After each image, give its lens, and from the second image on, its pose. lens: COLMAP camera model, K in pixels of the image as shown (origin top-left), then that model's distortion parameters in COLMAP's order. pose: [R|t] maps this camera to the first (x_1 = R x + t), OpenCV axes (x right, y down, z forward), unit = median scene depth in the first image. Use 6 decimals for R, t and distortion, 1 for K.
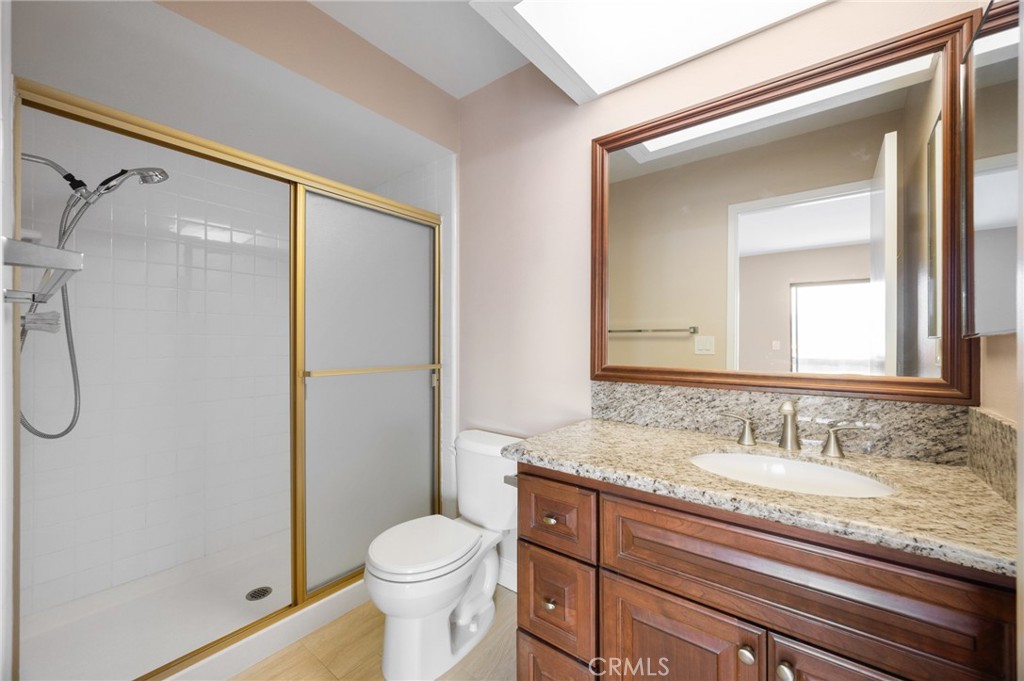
lens RADIAL K [[412.6, 0, 512.6], [0, 412.6, 340.8], [0, 0, 1]] dist [0.002778, 0.000062]
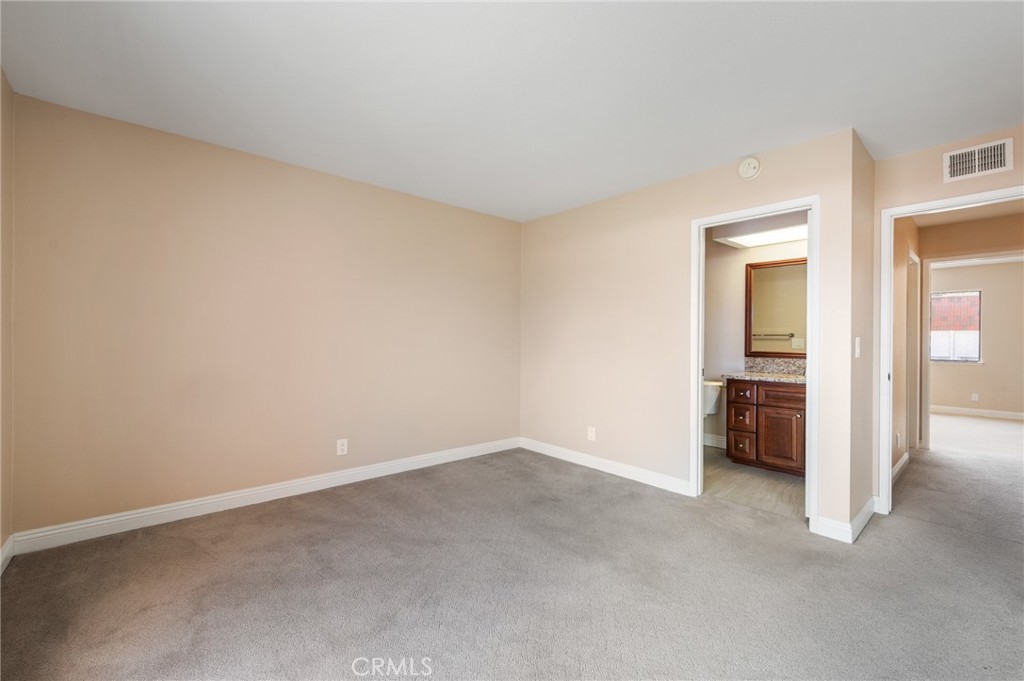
lens RADIAL K [[444.5, 0, 512.4], [0, 444.5, 342.2], [0, 0, 1]] dist [0.002812, -0.000509]
pose [[0.986645, 0.005149, -0.162802, -0.839554], [-0.003934, 0.999962, 0.007789, -0.012112], [0.162836, -0.007044, 0.986628, -2.099690]]
